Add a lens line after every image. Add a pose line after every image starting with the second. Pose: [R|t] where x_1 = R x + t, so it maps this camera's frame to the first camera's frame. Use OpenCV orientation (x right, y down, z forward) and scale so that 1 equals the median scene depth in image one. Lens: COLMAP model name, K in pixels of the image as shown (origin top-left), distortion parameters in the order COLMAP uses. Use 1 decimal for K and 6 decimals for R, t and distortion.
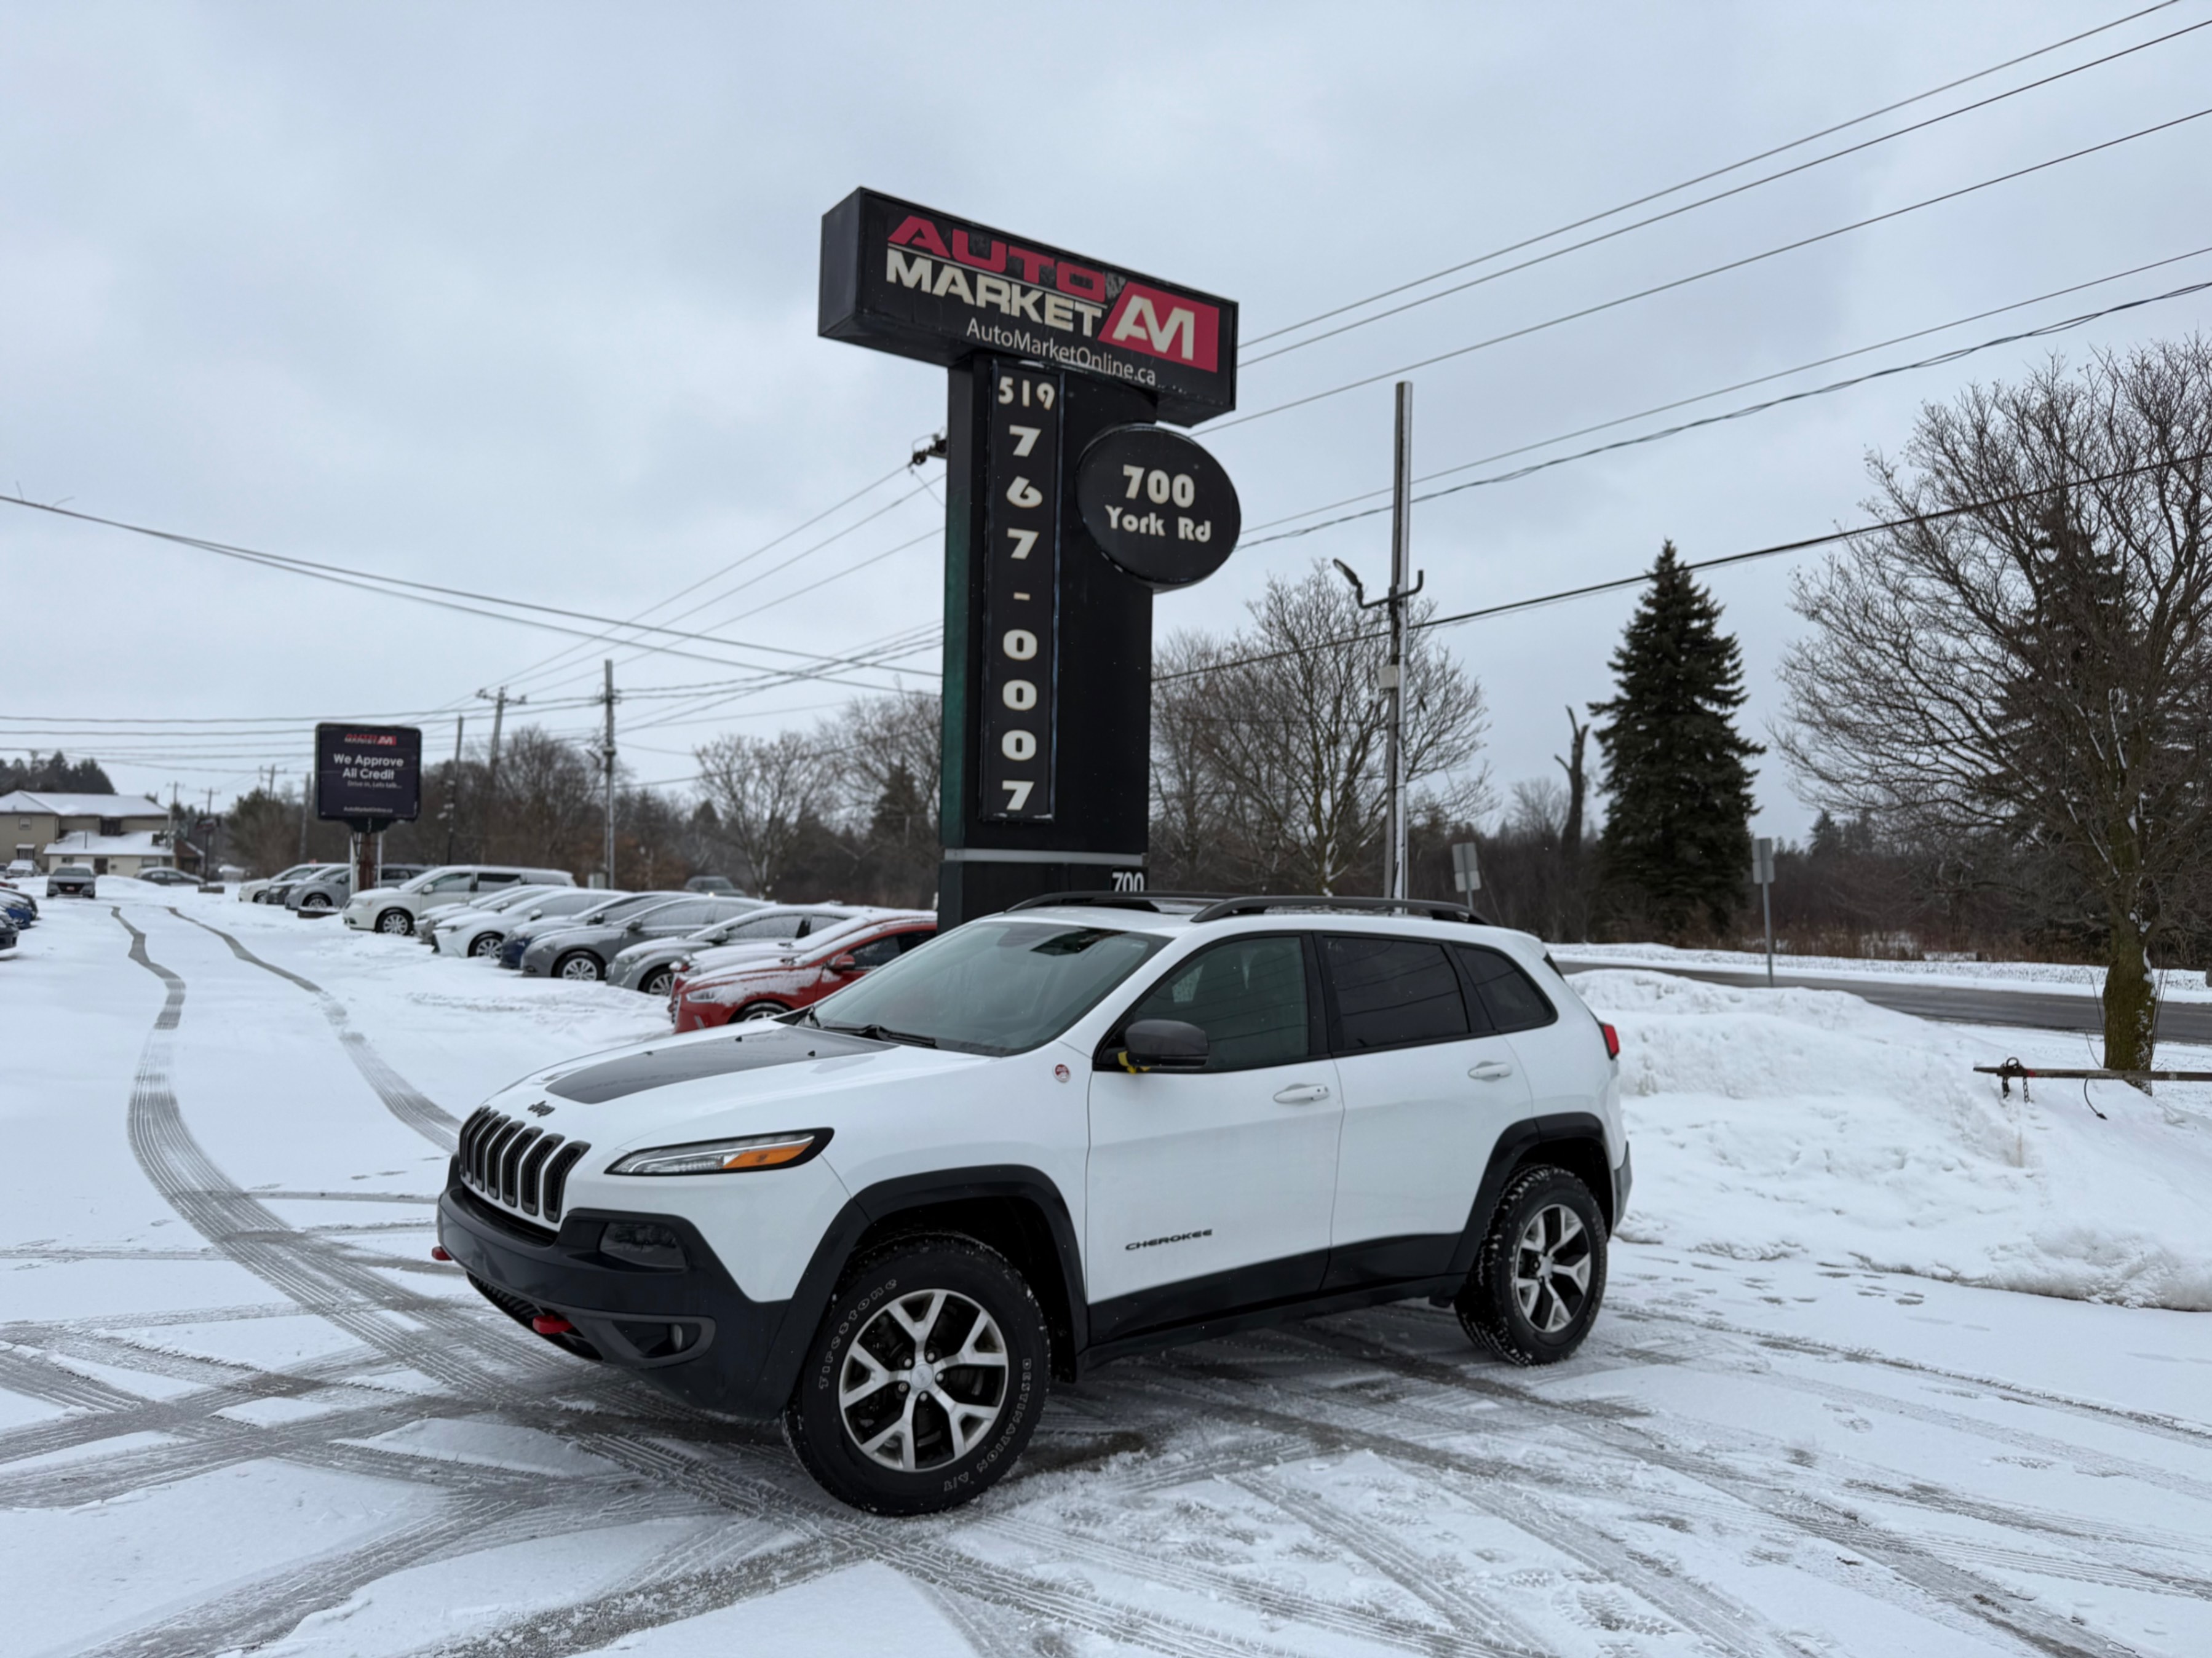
lens RADIAL K [[1560.3, 0, 1095.5], [0, 1560.3, 829.9], [0, 0, 1]] dist [0.105637, -0.168926]
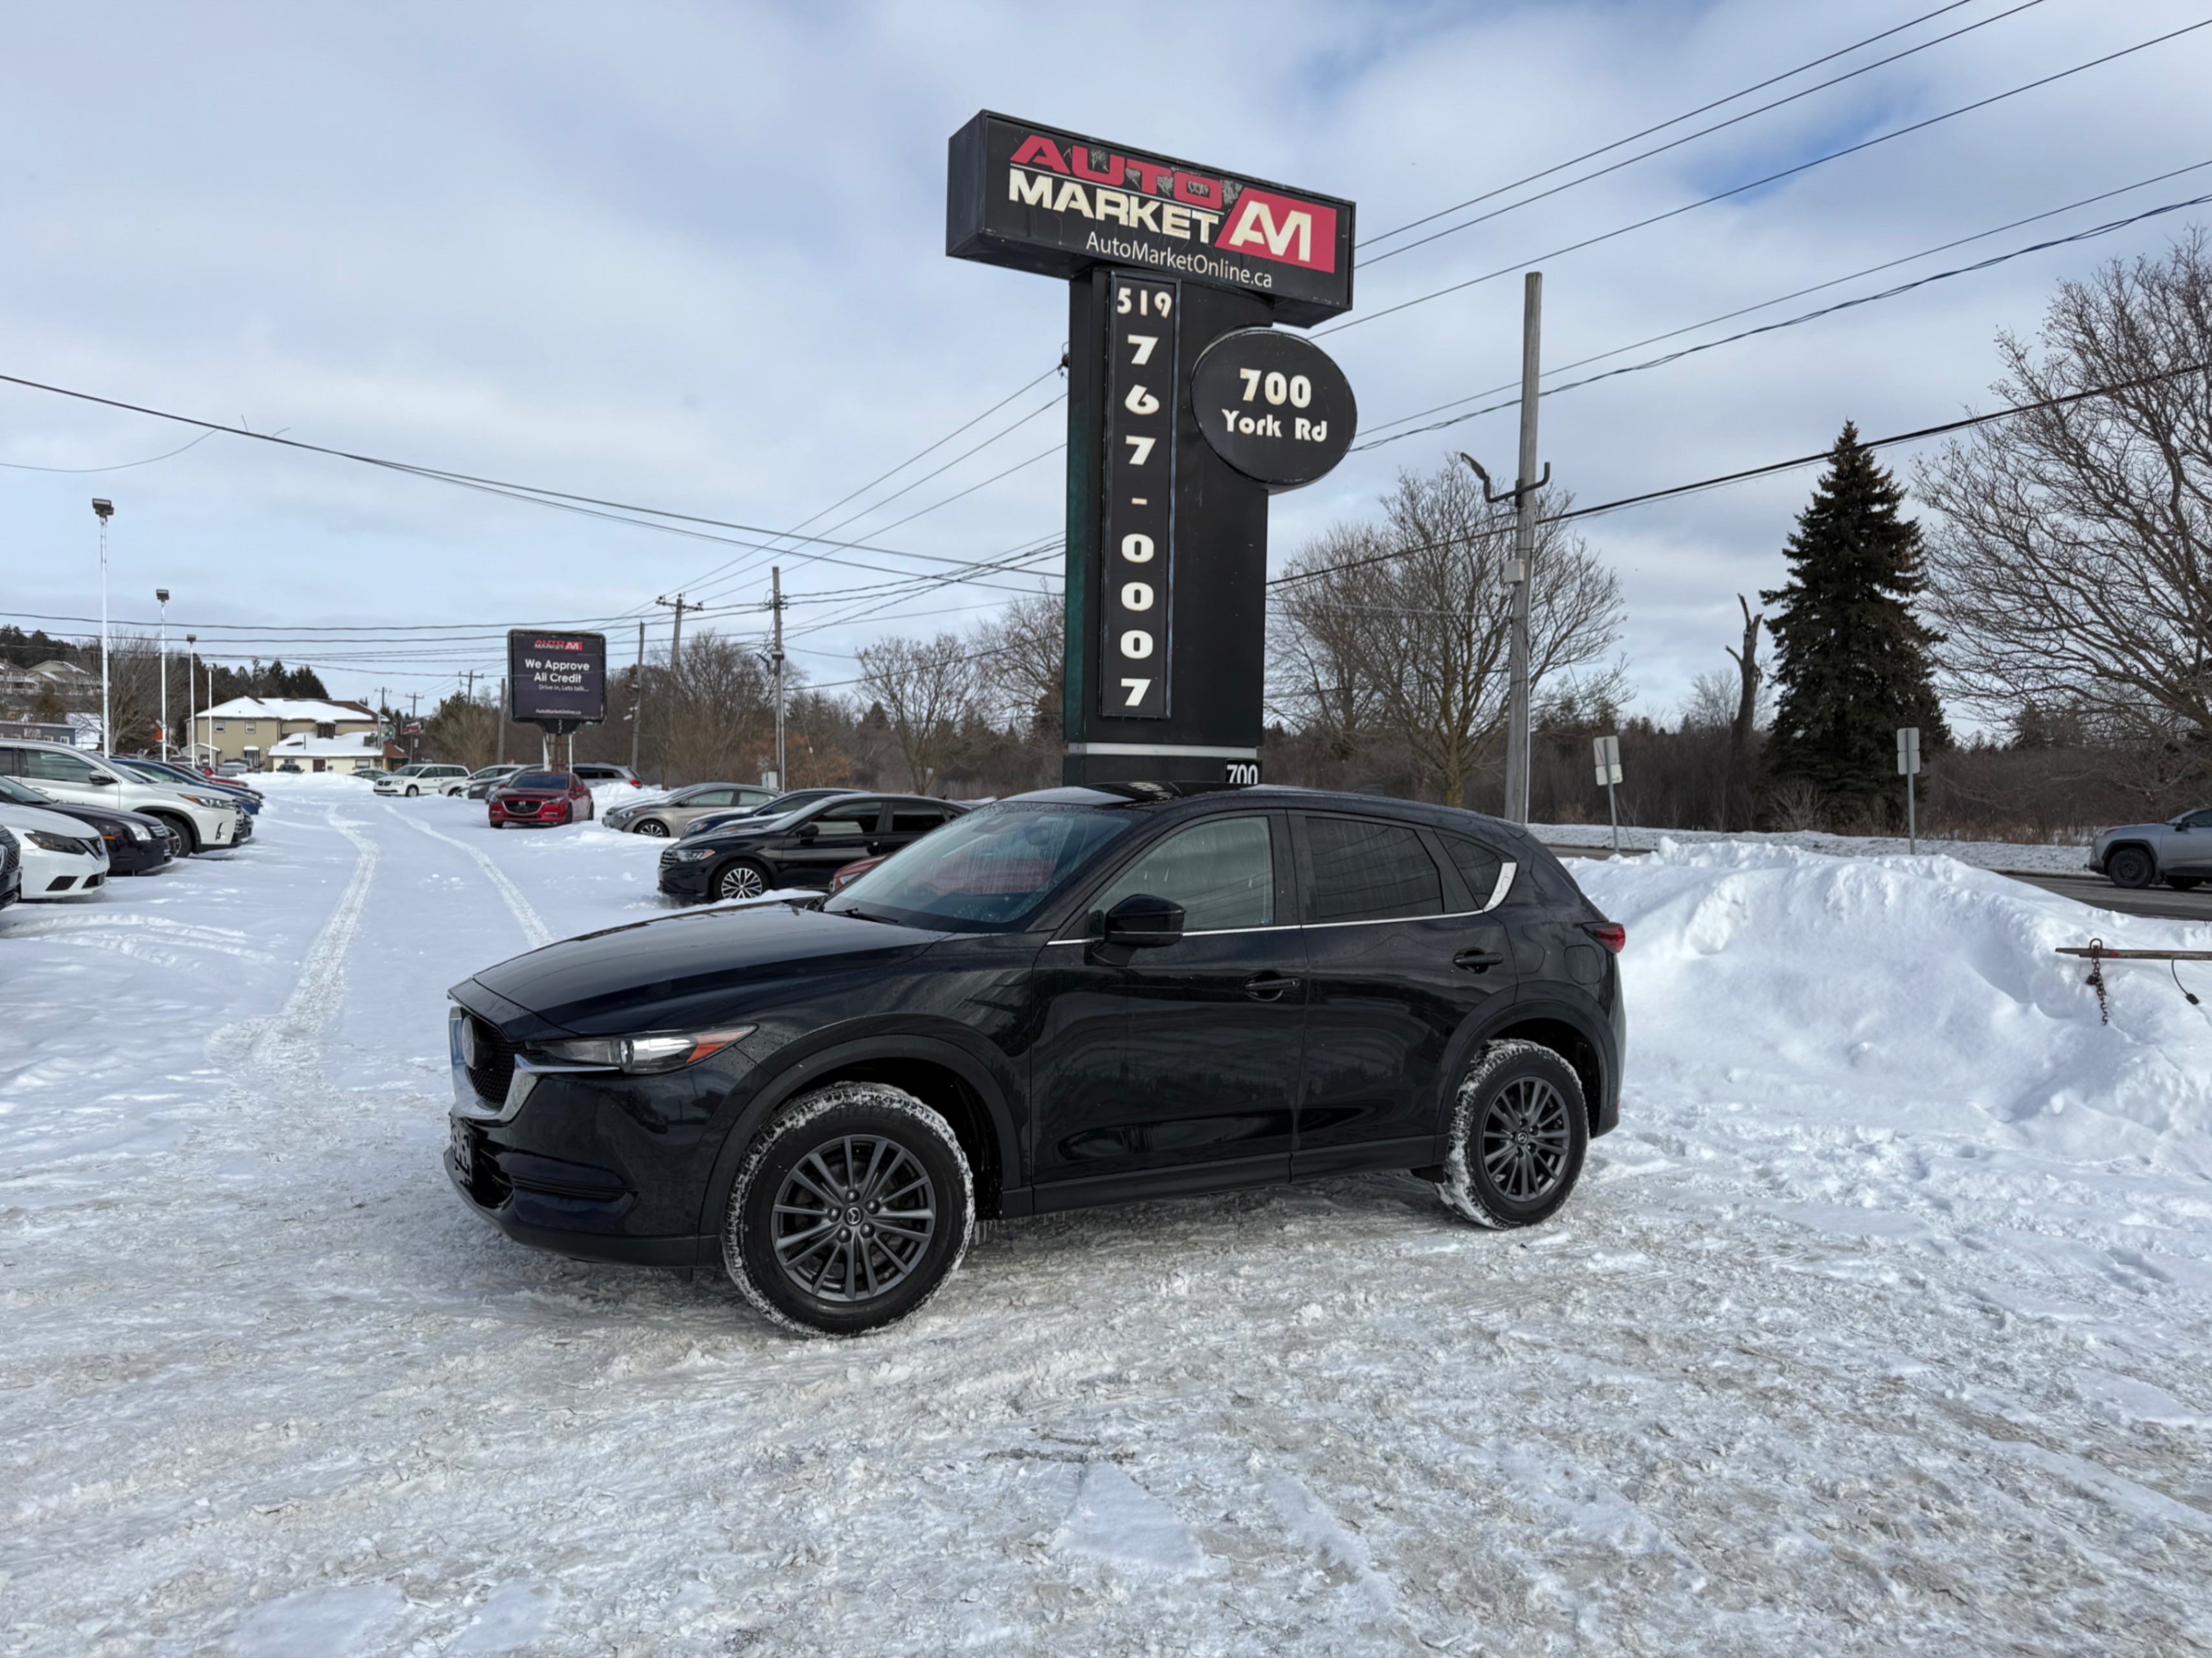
lens RADIAL K [[1556.5, 0, 1097.7], [0, 1556.5, 819.4], [0, 0, 1]] dist [0.110294, -0.178115]
pose [[0.994616, 0.000080, -0.103627, 0.024577], [0.005854, 0.998359, 0.056962, 0.003270], [0.103461, -0.057262, 0.992984, -0.041995]]
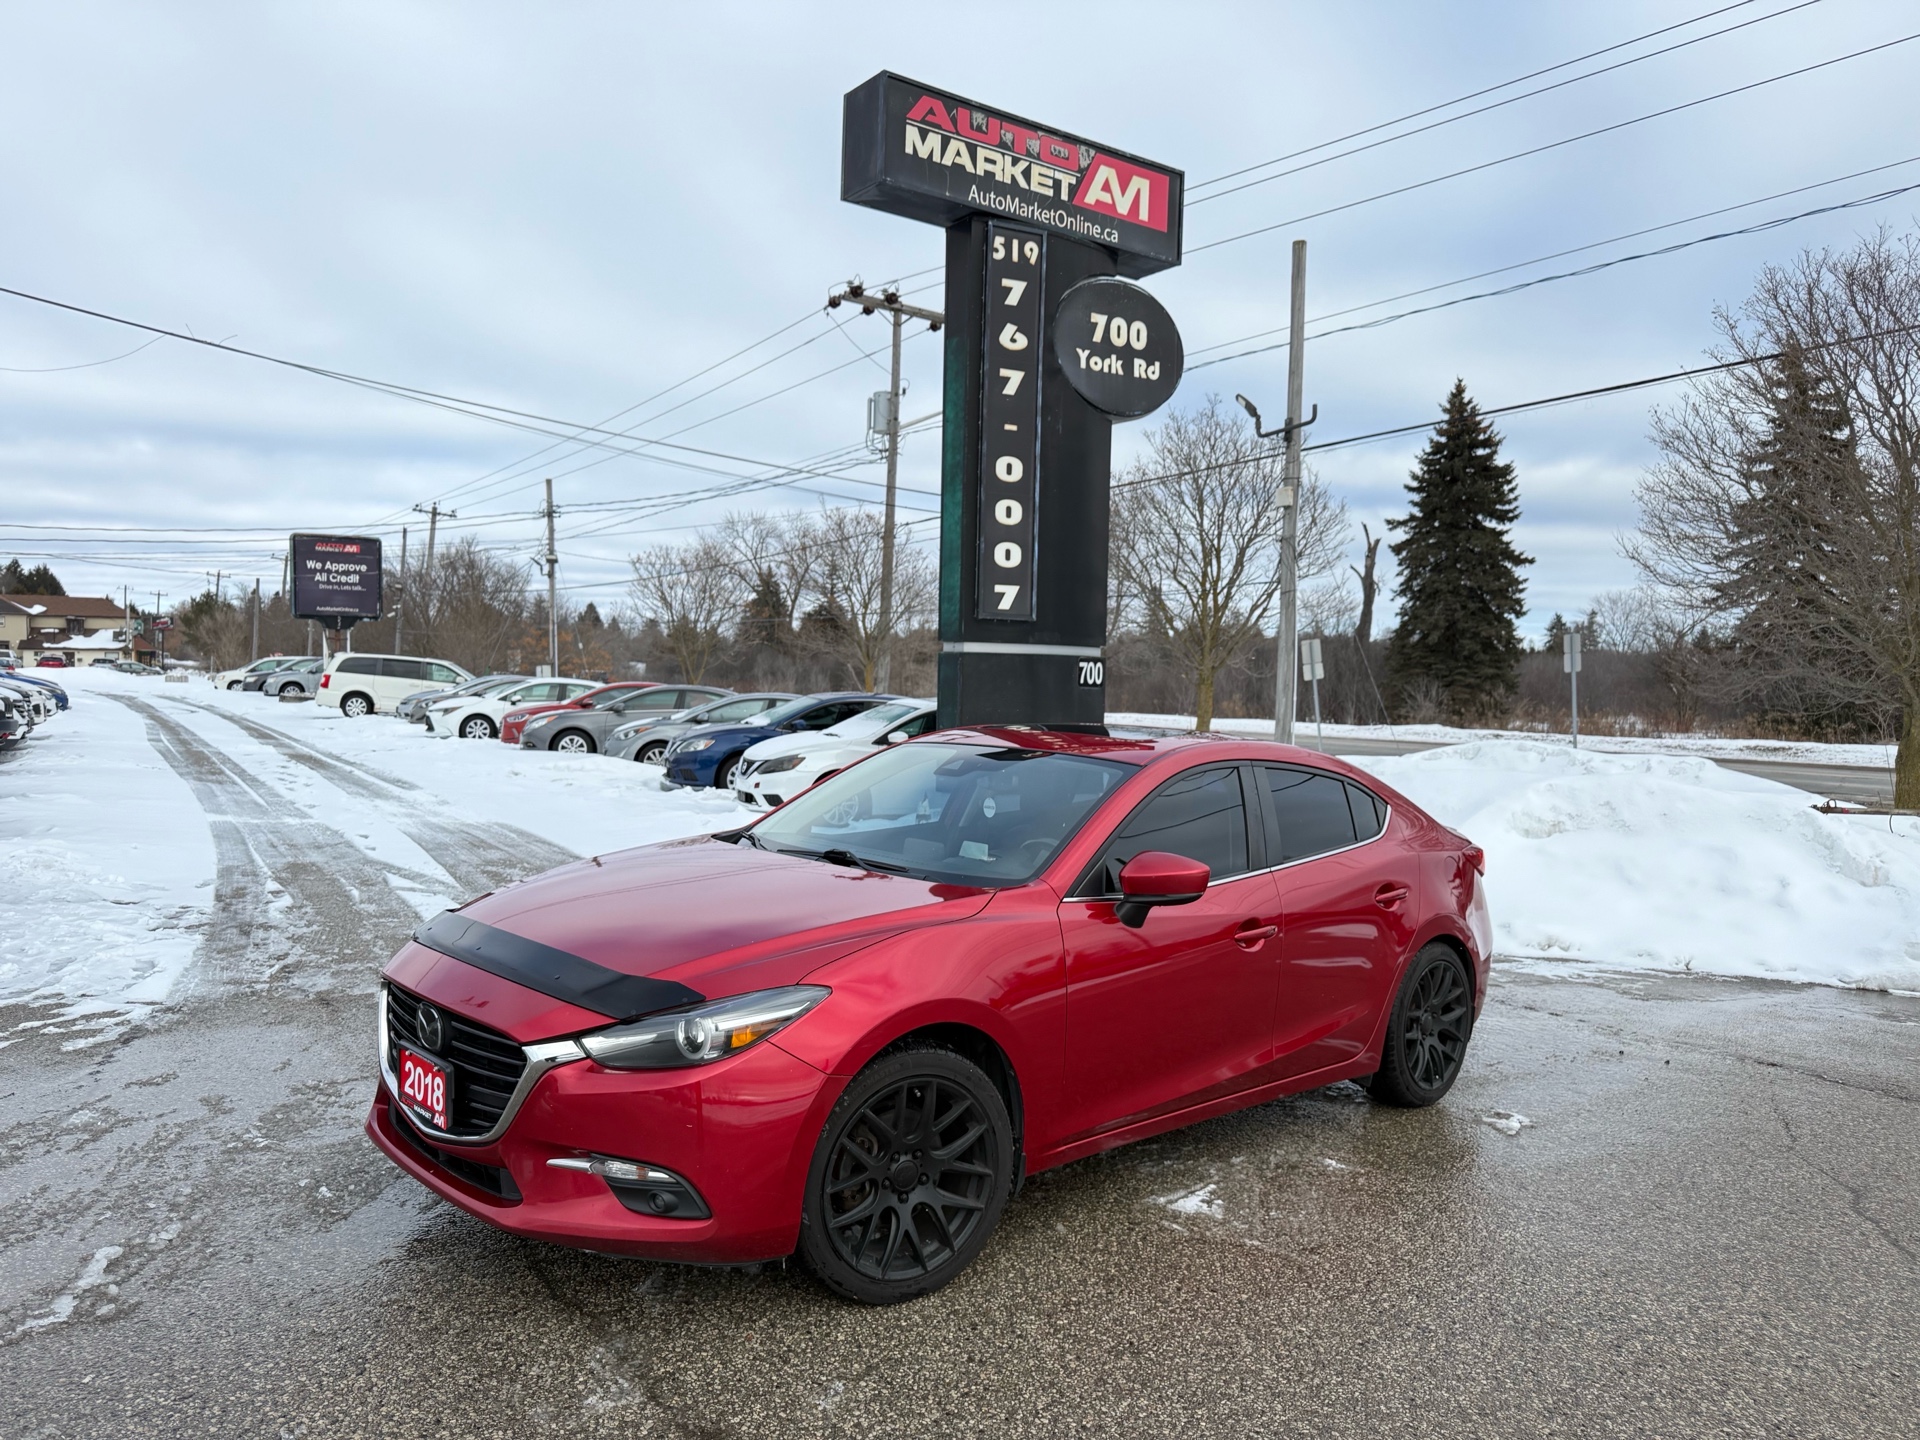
lens RADIAL K [[1358.4, 0, 942.6], [0, 1358.4, 715.7], [0, 0, 1]] dist [0.087593, -0.131309]
pose [[0.999843, 0.001022, 0.017681, -0.085934], [-0.002122, 0.998053, 0.062331, 0.003006], [-0.017583, -0.062358, 0.997899, -0.027920]]
